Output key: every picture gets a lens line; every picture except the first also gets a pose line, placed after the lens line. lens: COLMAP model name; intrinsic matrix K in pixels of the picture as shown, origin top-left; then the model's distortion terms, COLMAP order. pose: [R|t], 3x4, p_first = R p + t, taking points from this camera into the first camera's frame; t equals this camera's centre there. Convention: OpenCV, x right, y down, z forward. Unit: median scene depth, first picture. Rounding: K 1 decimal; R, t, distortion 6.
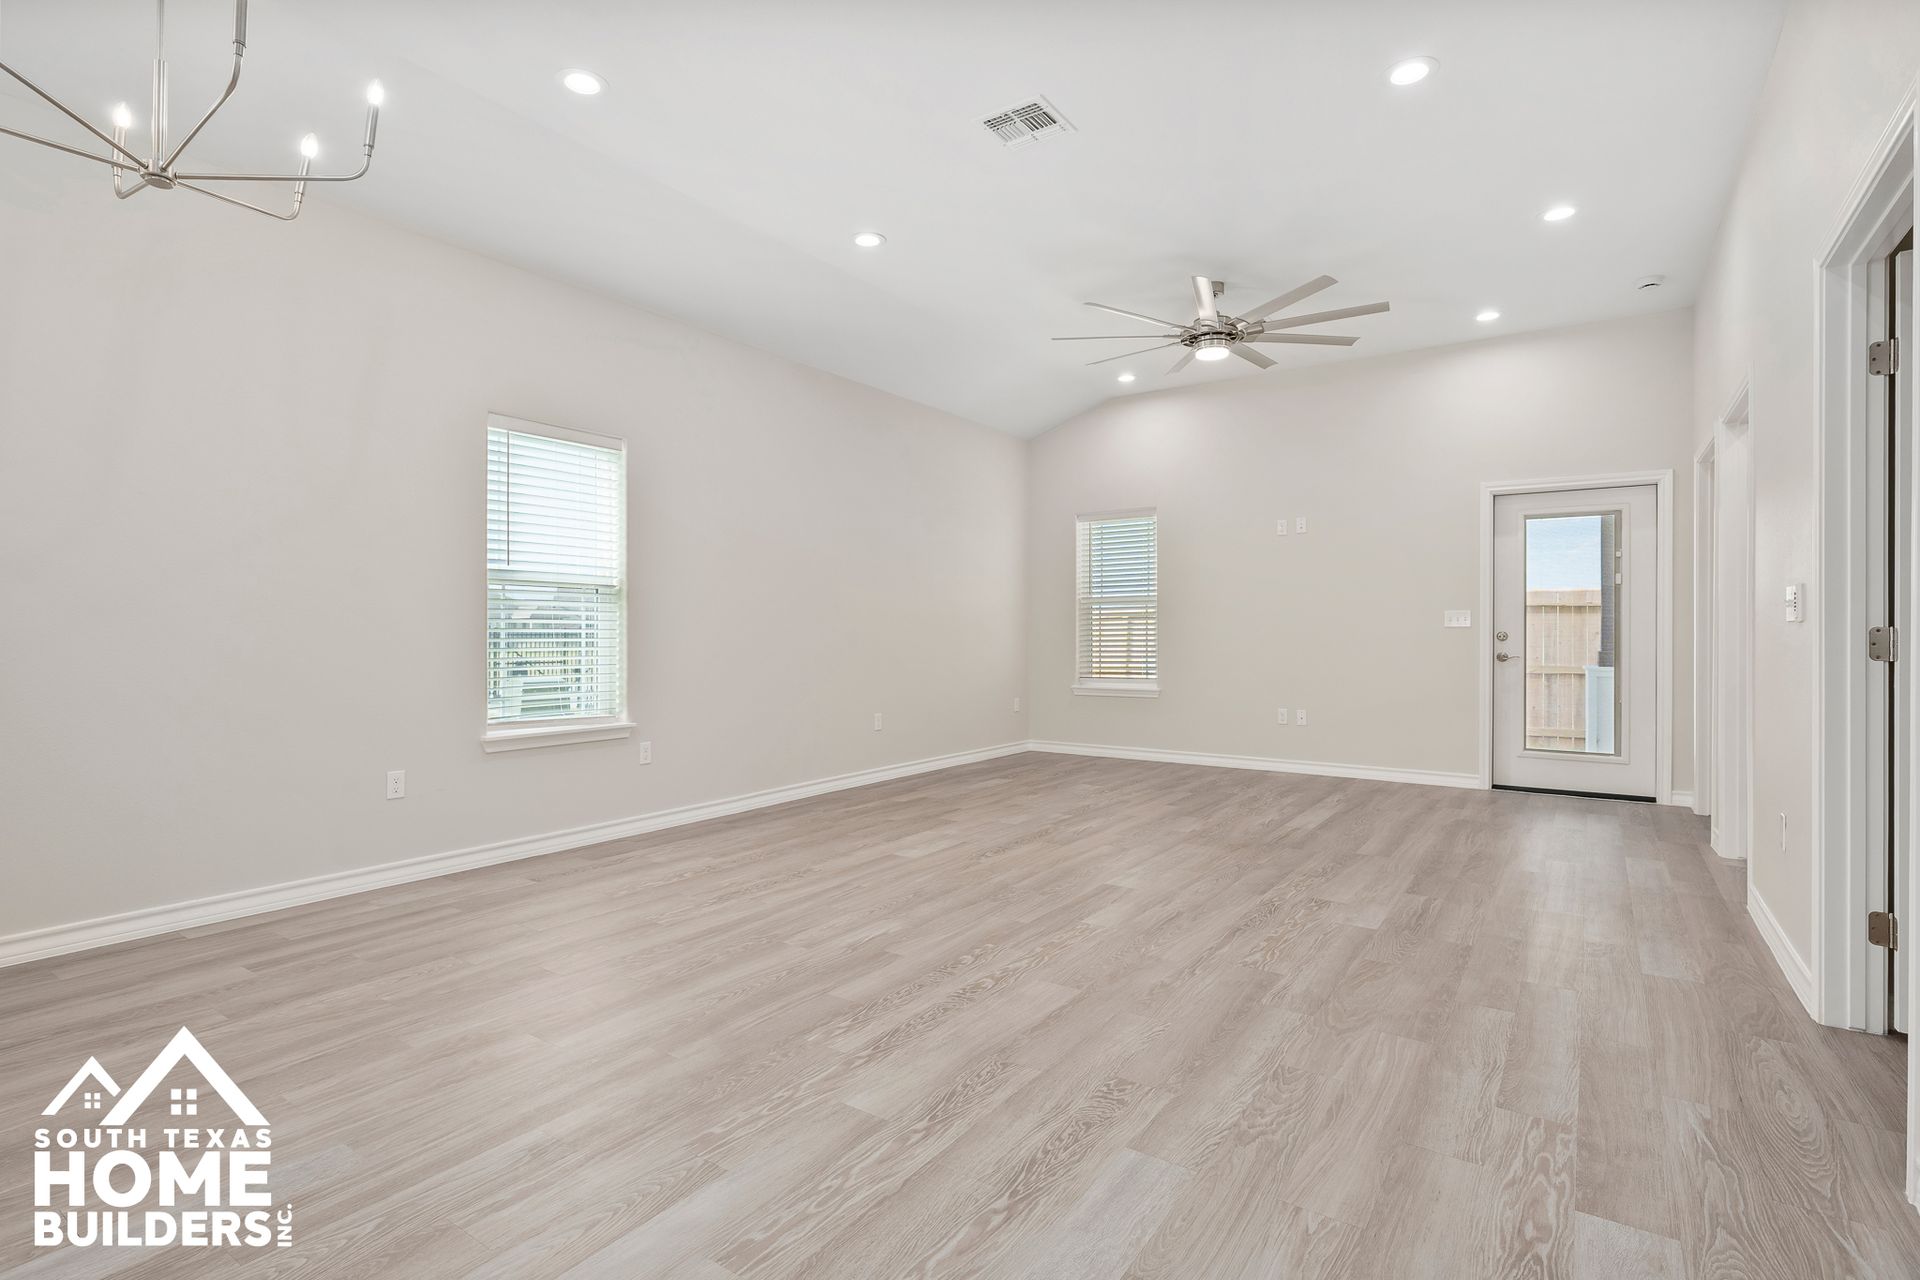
lens RADIAL K [[862.0, 0, 943.3], [0, 862.0, 653.0], [0, 0, 1]] dist [0.000411, -0.000425]
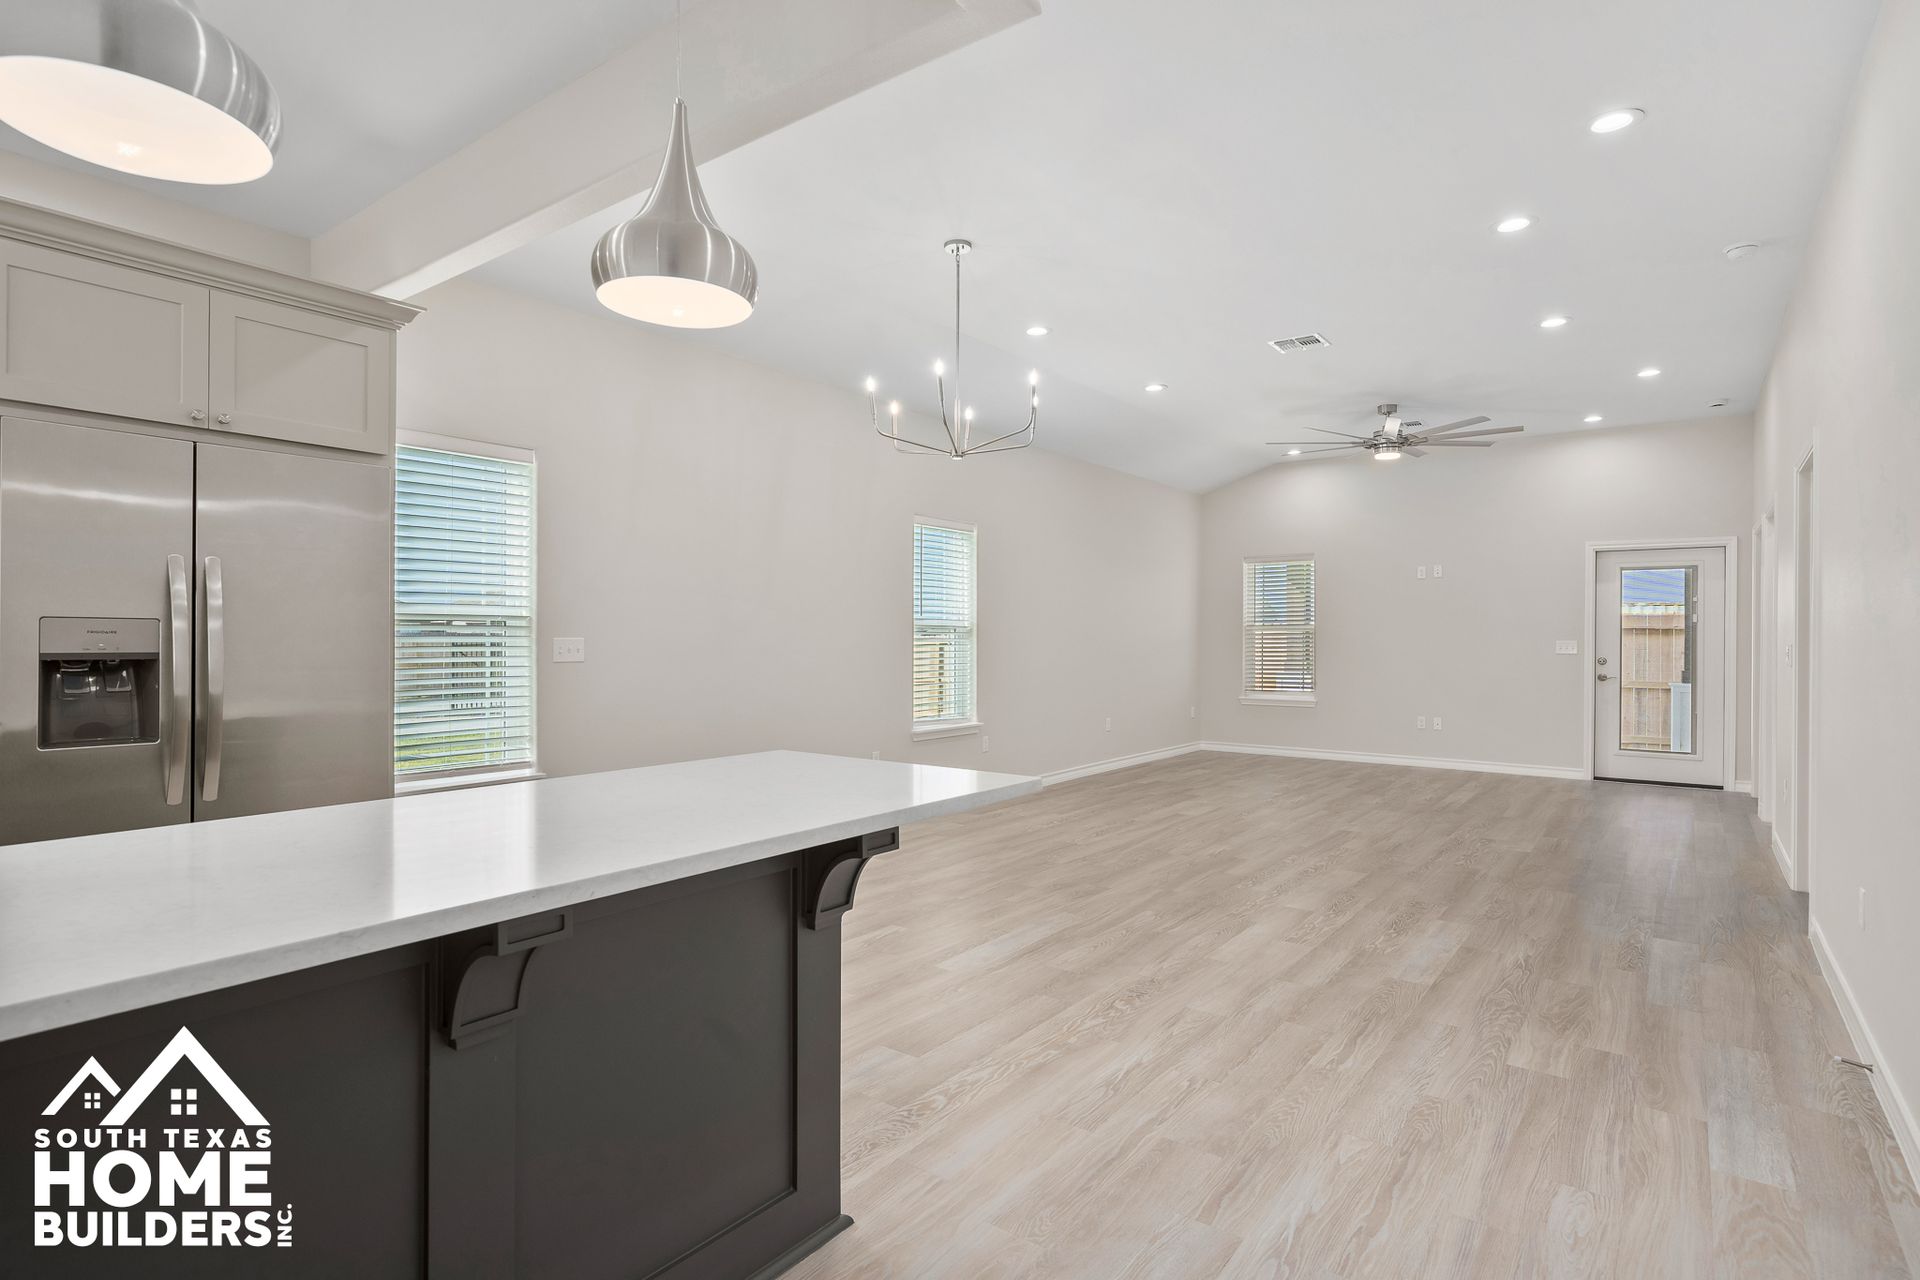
lens RADIAL K [[891.8, 0, 956.8], [0, 891.8, 659.6], [0, 0, 1]] dist [-0.003382, -0.000174]
pose [[0.999168, 0.004169, -0.040561, -0.273289], [-0.004146, 0.999991, 0.000641, -0.019539], [0.040564, -0.000472, 0.999177, -0.384129]]
